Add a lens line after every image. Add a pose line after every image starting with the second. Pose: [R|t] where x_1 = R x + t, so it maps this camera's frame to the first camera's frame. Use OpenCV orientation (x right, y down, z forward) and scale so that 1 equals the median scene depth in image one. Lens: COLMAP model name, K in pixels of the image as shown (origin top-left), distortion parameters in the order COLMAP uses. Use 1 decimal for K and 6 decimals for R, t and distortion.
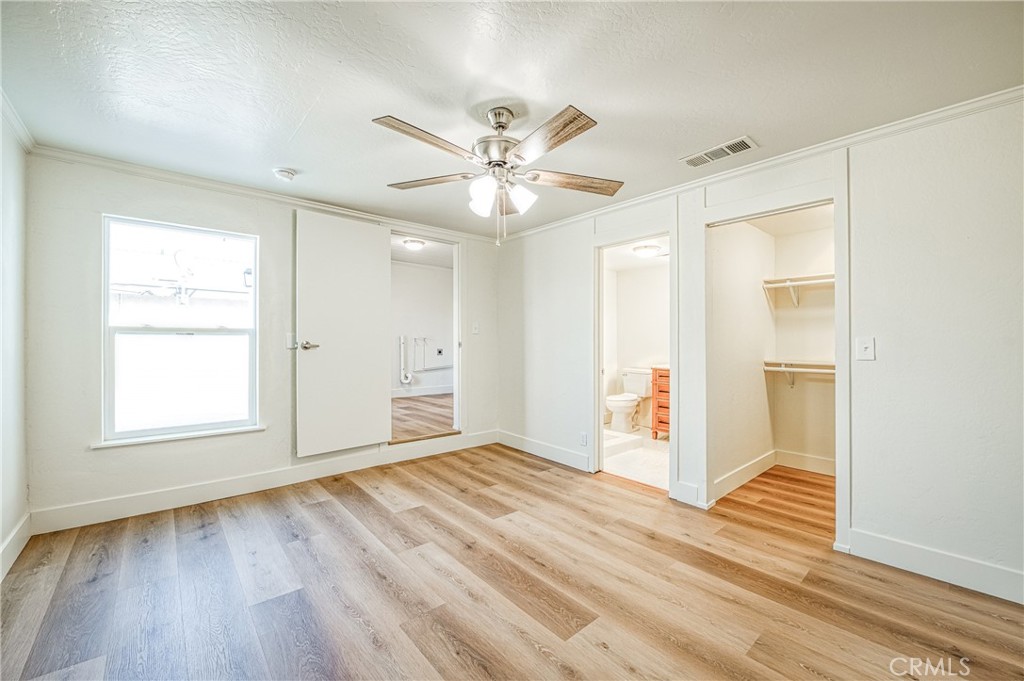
lens RADIAL K [[416.4, 0, 512.2], [0, 416.4, 339.1], [0, 0, 1]] dist [-0.007295, -0.001911]
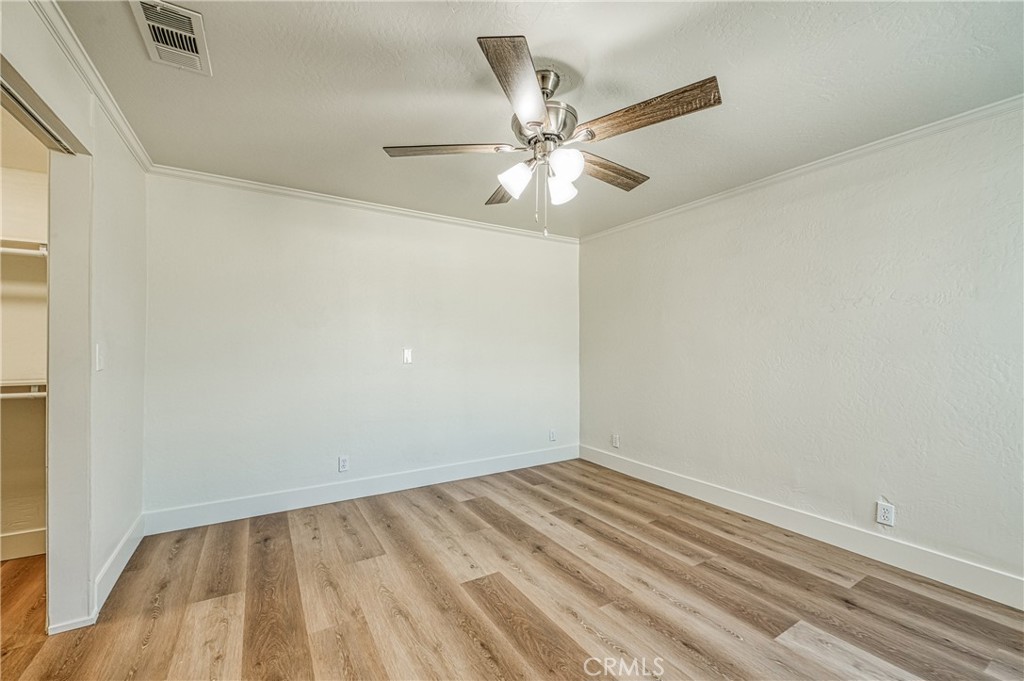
lens RADIAL K [[416.4, 0, 512.1], [0, 416.4, 333.3], [0, 0, 1]] dist [-0.007295, -0.001911]
pose [[-0.986824, 0.001473, 0.161788, -0.106514], [-0.005183, 0.999158, -0.040710, 0.010016], [-0.161712, -0.041012, -0.985985, 1.869848]]
